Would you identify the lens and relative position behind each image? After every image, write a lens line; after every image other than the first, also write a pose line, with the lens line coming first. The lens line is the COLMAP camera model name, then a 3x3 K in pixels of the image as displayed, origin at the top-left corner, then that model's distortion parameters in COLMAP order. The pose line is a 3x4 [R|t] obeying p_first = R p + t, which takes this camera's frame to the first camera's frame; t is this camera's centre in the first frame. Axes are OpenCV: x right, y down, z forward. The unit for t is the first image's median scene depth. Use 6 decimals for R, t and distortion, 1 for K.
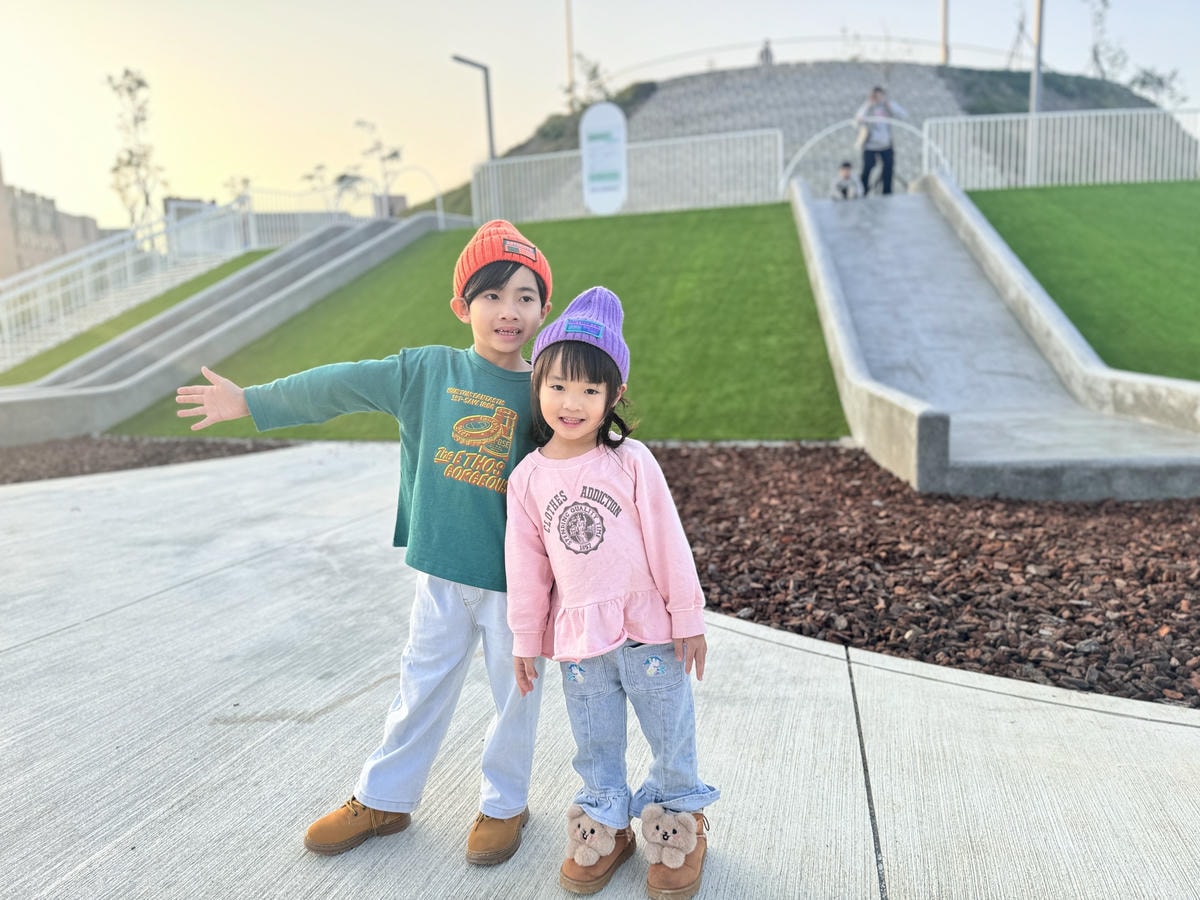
lens RADIAL K [[849.8, 0, 600.0], [0, 849.8, 450.0], [0, 0, 1]] dist [0.023395, -0.066396]
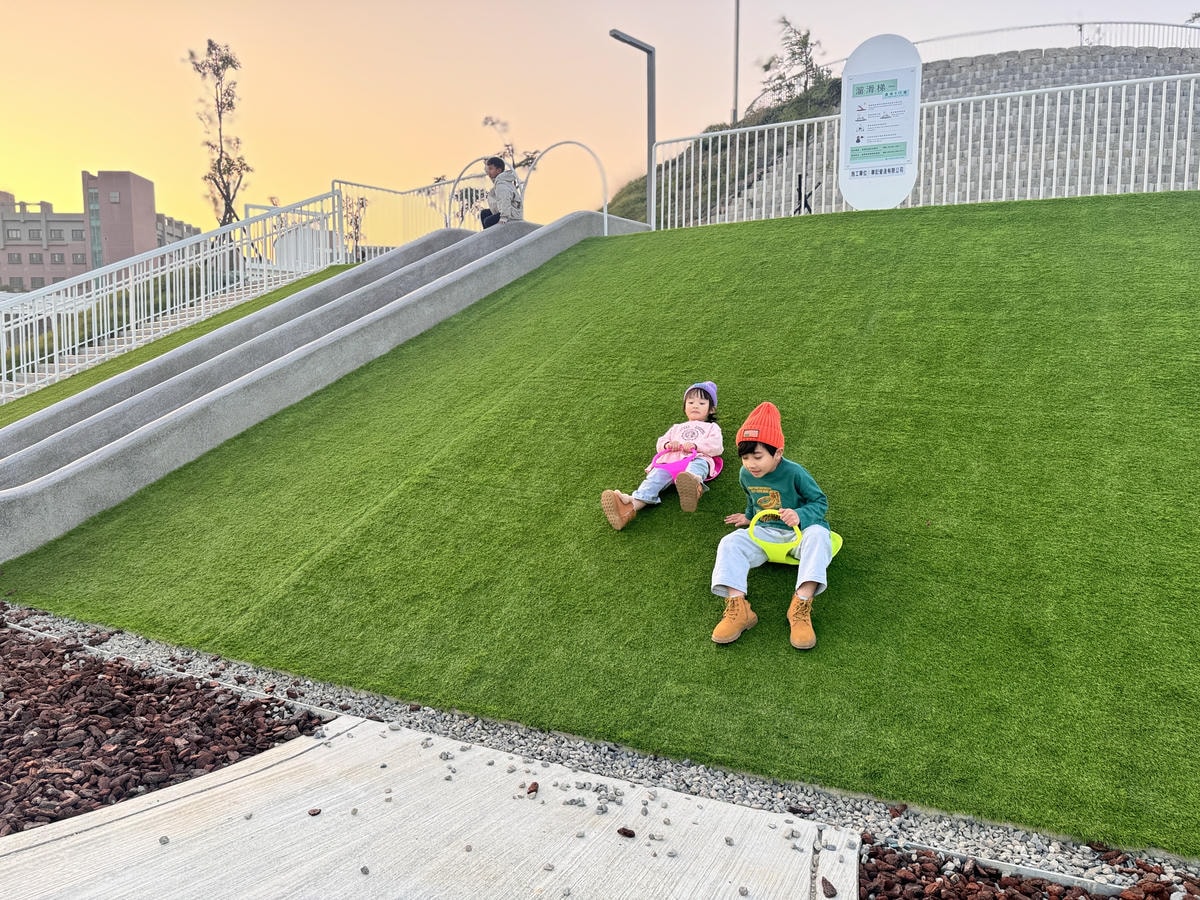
lens RADIAL K [[849.8, 0, 600.0], [0, 849.8, 450.0], [0, 0, 1]] dist [0.023395, -0.066396]
pose [[0.991069, 0.051788, -0.122885, -0.070837], [-0.057406, 0.997440, -0.042626, -0.047803], [0.120363, 0.049300, 0.991505, 0.254639]]
